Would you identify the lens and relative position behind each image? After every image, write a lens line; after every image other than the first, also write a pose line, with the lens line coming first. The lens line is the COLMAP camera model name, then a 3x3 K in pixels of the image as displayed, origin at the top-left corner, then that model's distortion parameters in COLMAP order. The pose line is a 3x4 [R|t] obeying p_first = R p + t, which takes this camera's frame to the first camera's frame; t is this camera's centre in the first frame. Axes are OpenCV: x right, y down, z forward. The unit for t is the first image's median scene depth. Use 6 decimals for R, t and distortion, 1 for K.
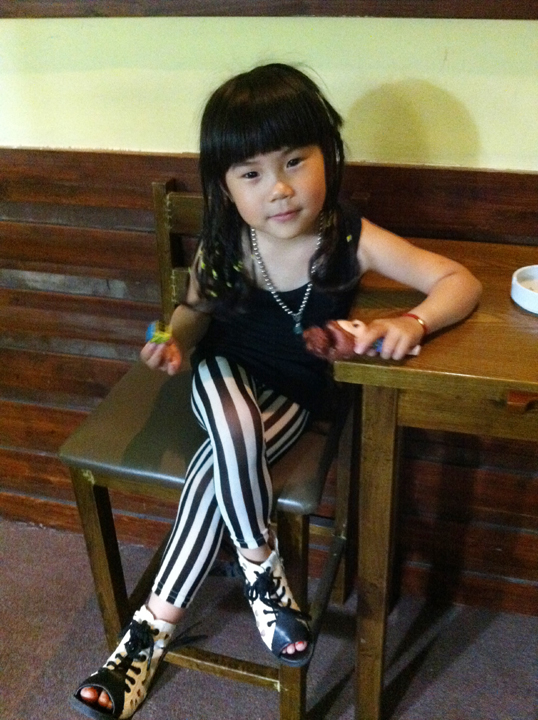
lens RADIAL K [[721.2, 0, 269.0], [0, 721.2, 360.0], [0, 0, 1]] dist [0.012599, -0.004194]
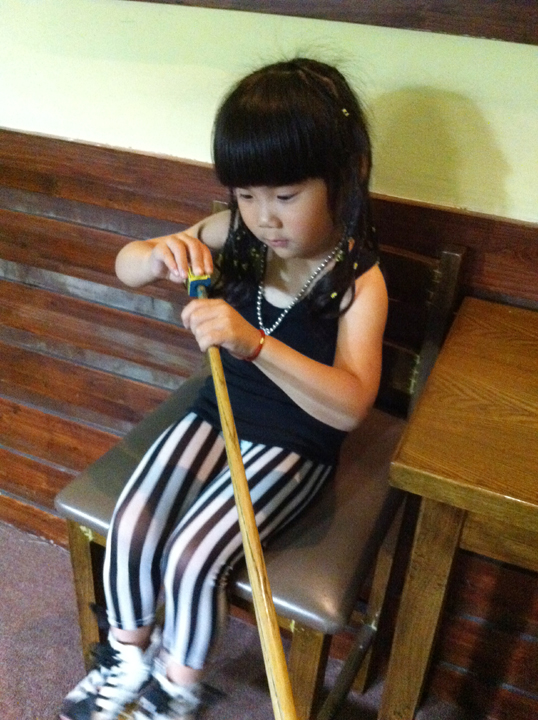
lens RADIAL K [[723.8, 0, 269.0], [0, 723.8, 360.0], [0, 0, 1]] dist [0.008357, 0.004826]
pose [[0.984708, 0.150892, -0.087069, 0.006551], [-0.151804, 0.988403, -0.003915, -0.052189], [0.085469, 0.017072, 0.996195, 0.118649]]
